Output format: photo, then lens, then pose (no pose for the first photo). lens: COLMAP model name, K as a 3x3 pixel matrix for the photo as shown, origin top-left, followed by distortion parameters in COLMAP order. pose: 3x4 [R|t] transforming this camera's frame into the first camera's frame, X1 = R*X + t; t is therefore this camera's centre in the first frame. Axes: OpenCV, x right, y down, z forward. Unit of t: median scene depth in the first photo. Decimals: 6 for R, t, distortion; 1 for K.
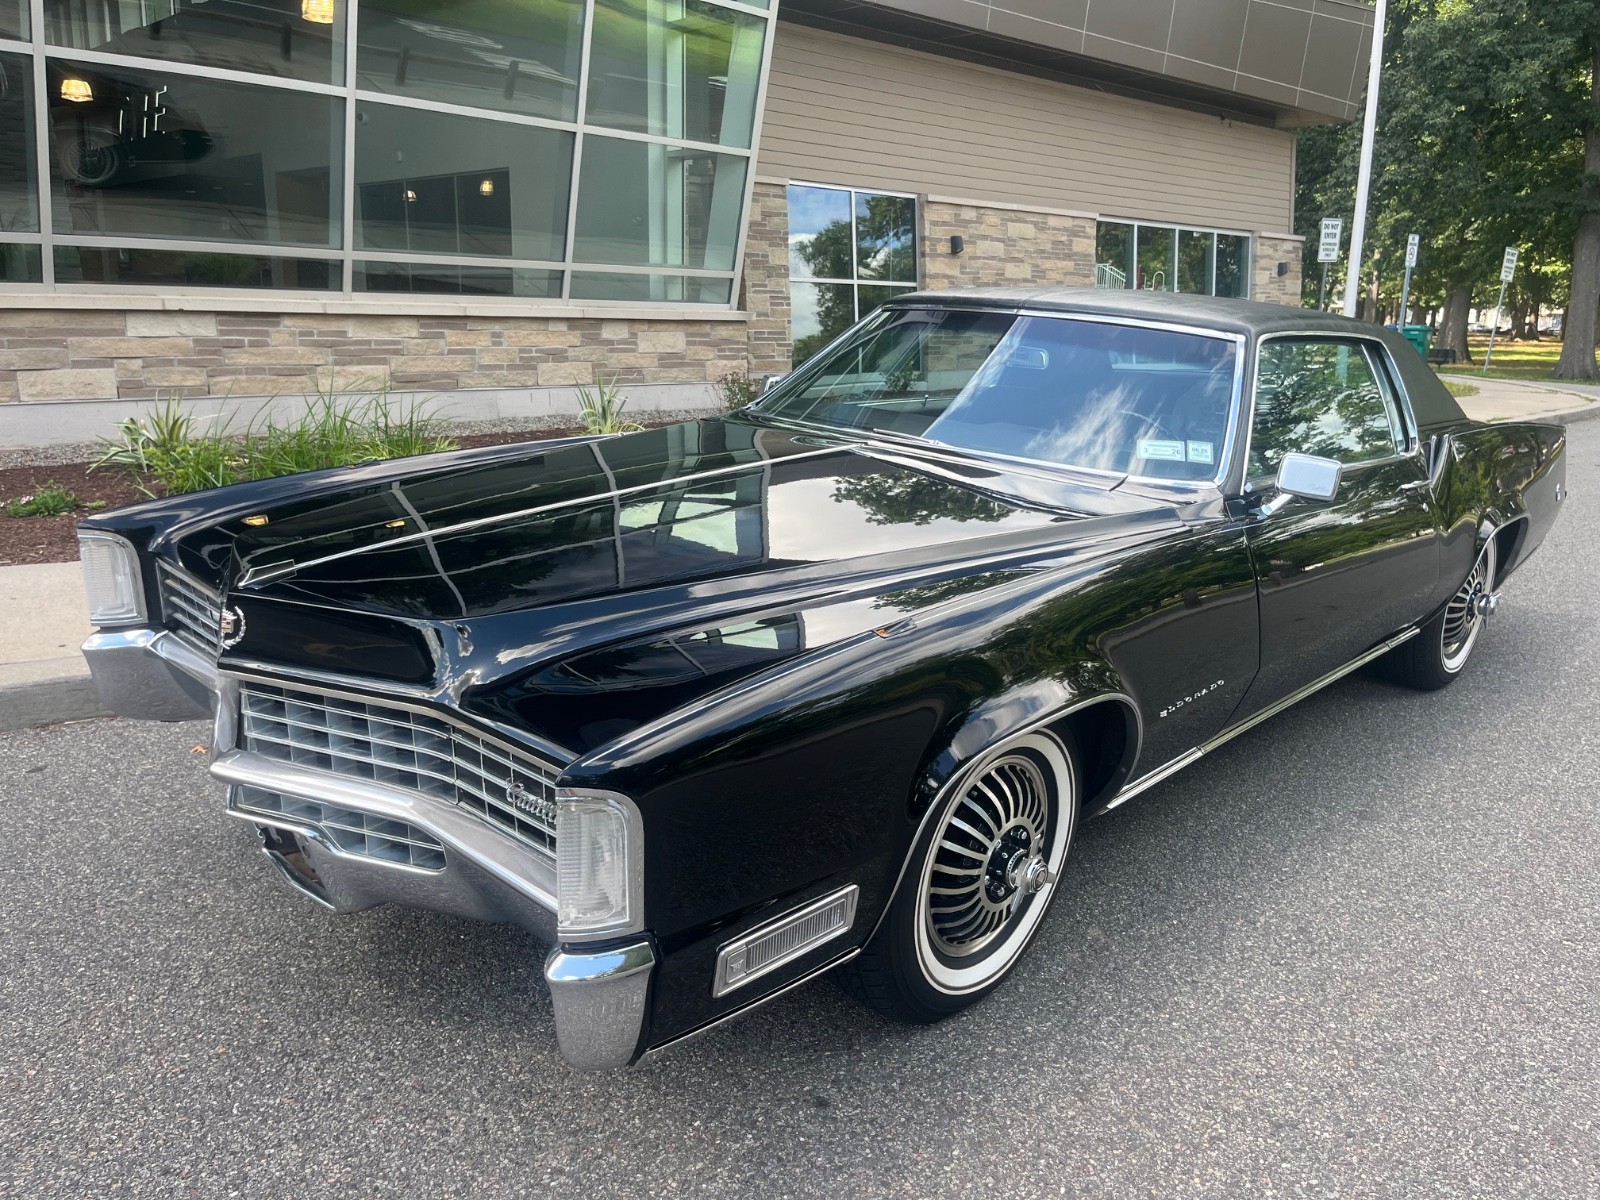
lens RADIAL K [[1222.8, 0, 776.9], [0, 1222.8, 599.2], [0, 0, 1]] dist [0.047043, -0.068457]
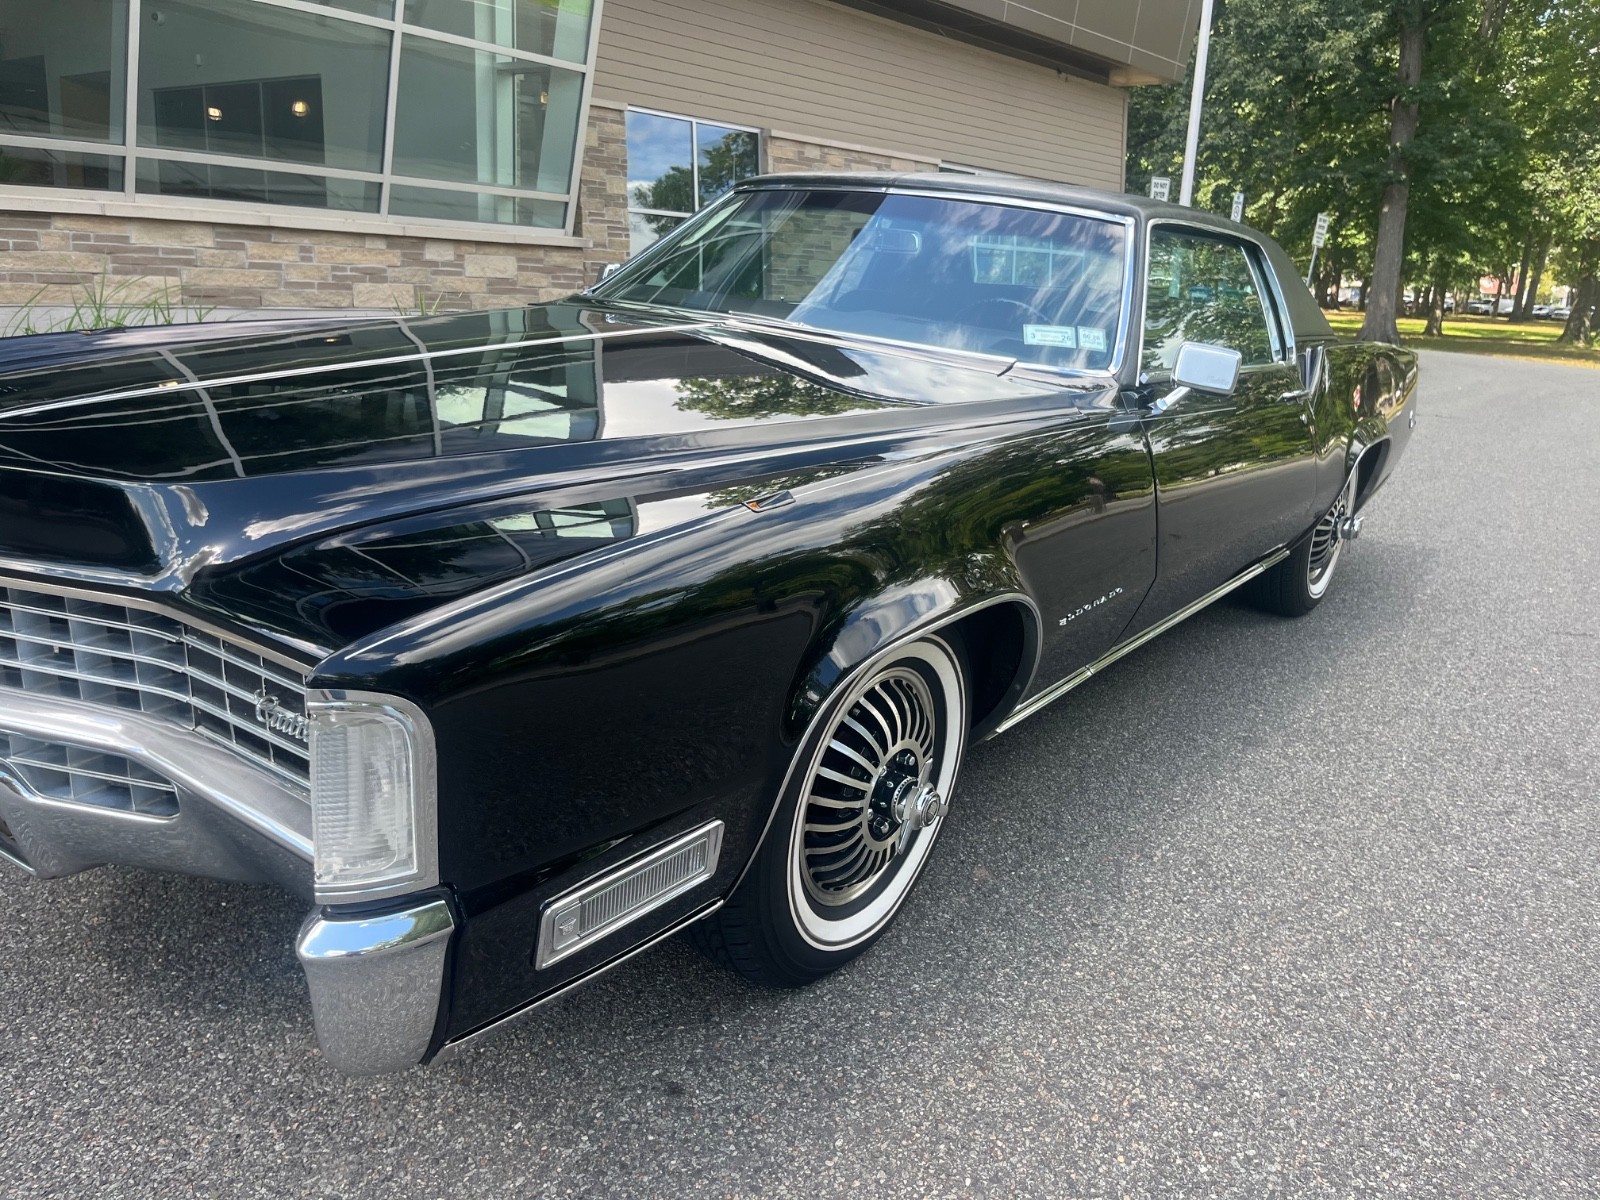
lens RADIAL K [[1232.9, 0, 773.0], [0, 1232.9, 576.4], [0, 0, 1]] dist [0.019441, -0.010263]
pose [[0.991906, -0.001145, 0.126971, -0.001487], [-0.001096, 0.999845, 0.017578, 0.032650], [-0.126972, -0.017575, 0.991751, 0.110098]]
